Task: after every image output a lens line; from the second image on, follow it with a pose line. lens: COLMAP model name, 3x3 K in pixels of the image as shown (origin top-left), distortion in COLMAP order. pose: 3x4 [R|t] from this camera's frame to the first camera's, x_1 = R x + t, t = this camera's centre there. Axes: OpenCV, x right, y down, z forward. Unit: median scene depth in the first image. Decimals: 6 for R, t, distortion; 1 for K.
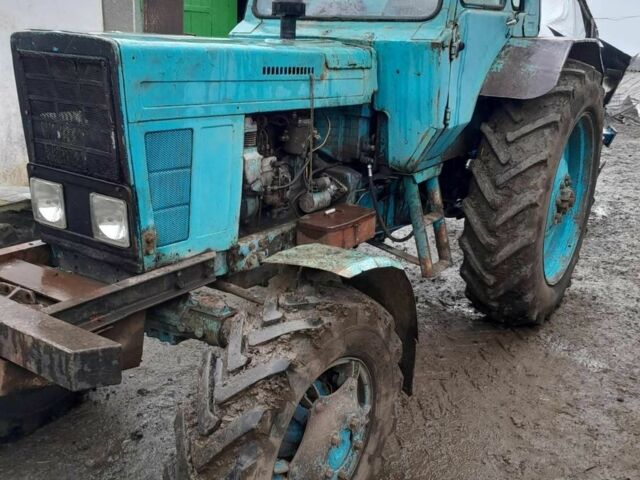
lens RADIAL K [[641.9, 0, 319.8], [0, 641.9, 241.4], [0, 0, 1]] dist [0.022298, 0.000000]
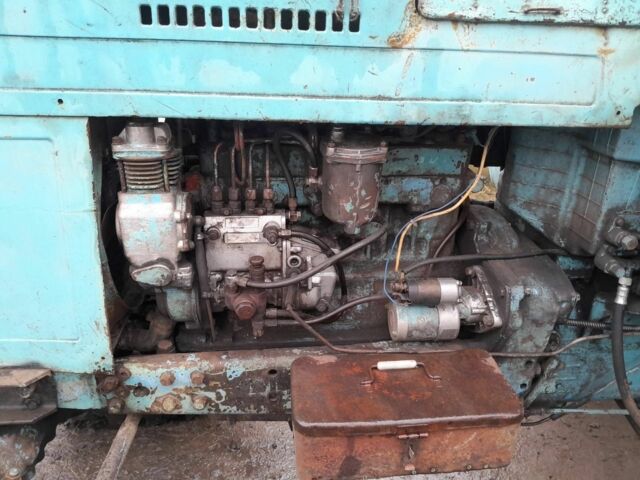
lens RADIAL K [[502.5, 0, 319.6], [0, 502.5, 237.8], [0, 0, 1]] dist [-0.004495, -0.007126]
pose [[0.633924, 0.282814, -0.719831, 0.217015], [-0.228791, 0.957659, 0.174767, -0.188803], [0.738779, 0.053902, 0.671789, 0.782523]]
